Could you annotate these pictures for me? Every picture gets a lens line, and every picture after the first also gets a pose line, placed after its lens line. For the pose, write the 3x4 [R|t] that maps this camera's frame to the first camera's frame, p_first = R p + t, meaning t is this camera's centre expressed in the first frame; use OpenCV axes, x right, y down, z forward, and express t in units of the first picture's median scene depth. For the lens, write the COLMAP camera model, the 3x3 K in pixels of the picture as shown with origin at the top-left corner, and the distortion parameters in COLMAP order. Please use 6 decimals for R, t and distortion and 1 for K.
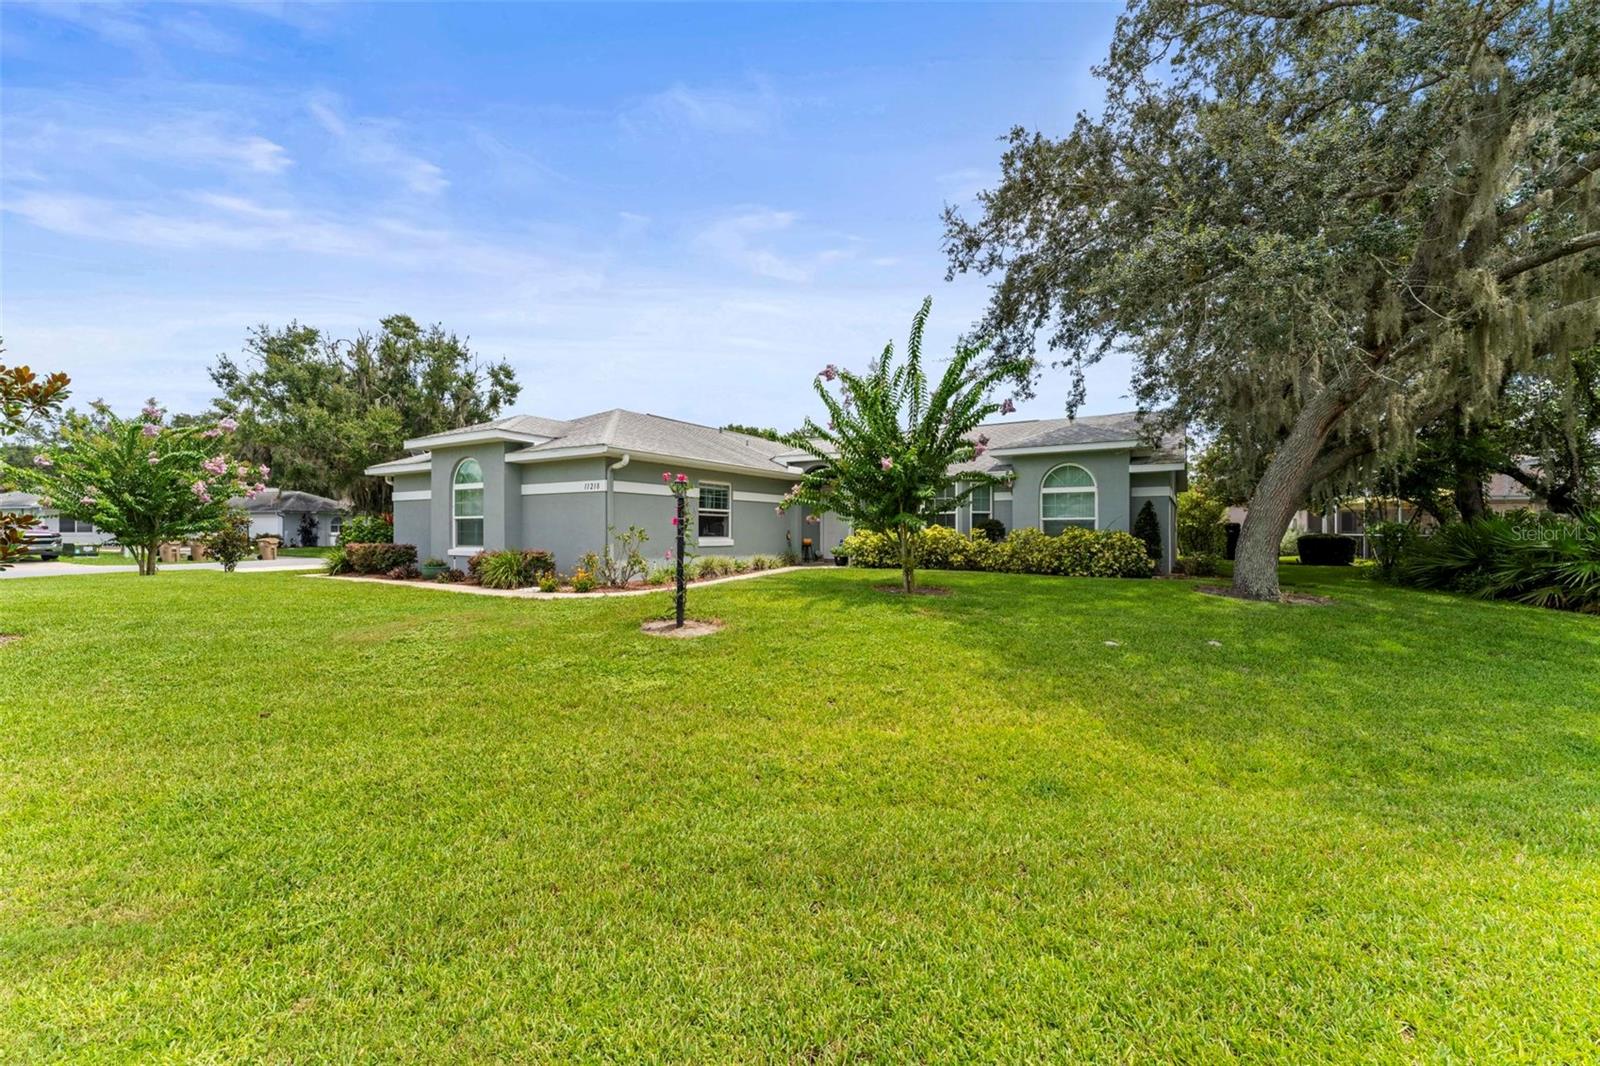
lens RADIAL K [[658.9, 0, 795.9], [0, 658.9, 538.9], [0, 0, 1]] dist [0.000726, 0.000352]
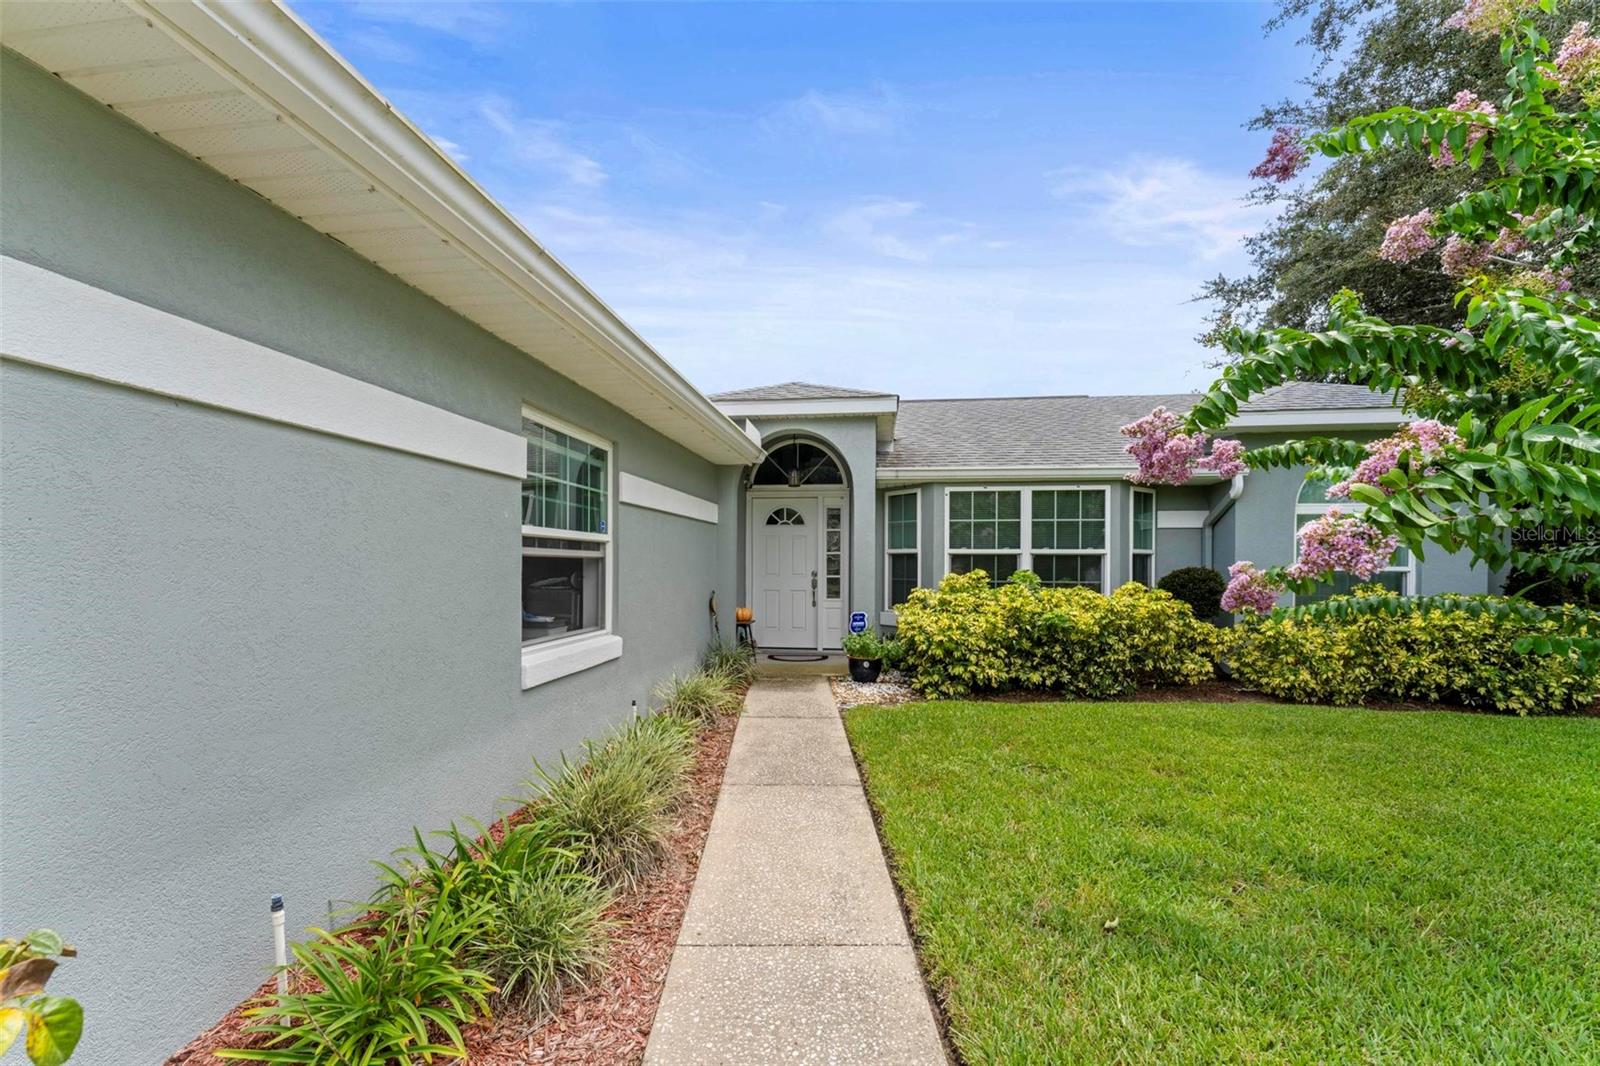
lens RADIAL K [[658.9, 0, 806.7], [0, 658.9, 546.8], [0, 0, 1]] dist [0.000726, 0.000352]
pose [[0.909316, 0.014661, 0.415847, -0.152189], [0.000148, 0.999368, -0.035557, -0.030244], [-0.416105, 0.032394, 0.908739, 0.743474]]
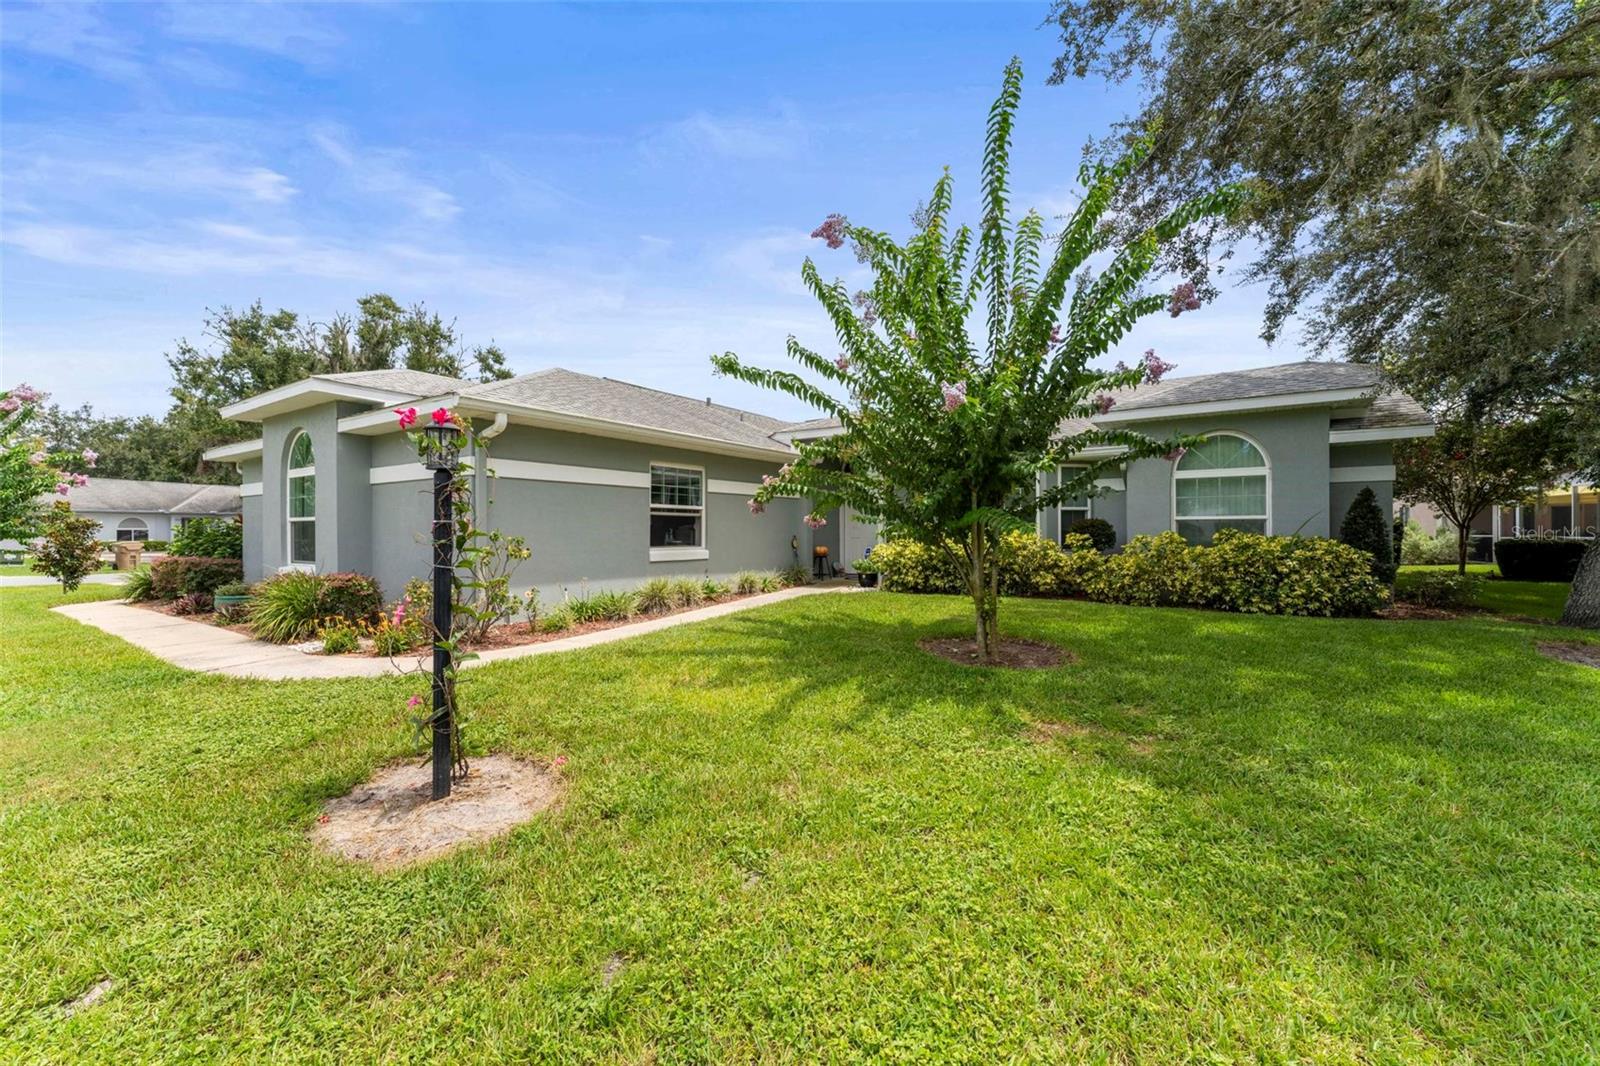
lens RADIAL K [[658.9, 0, 797.0], [0, 658.9, 524.4], [0, 0, 1]] dist [0.000726, 0.000352]
pose [[0.998803, -0.003096, -0.048810, 0.032304], [0.002030, 0.999759, -0.021862, -0.011087], [0.048866, 0.021736, 0.998569, 0.343304]]
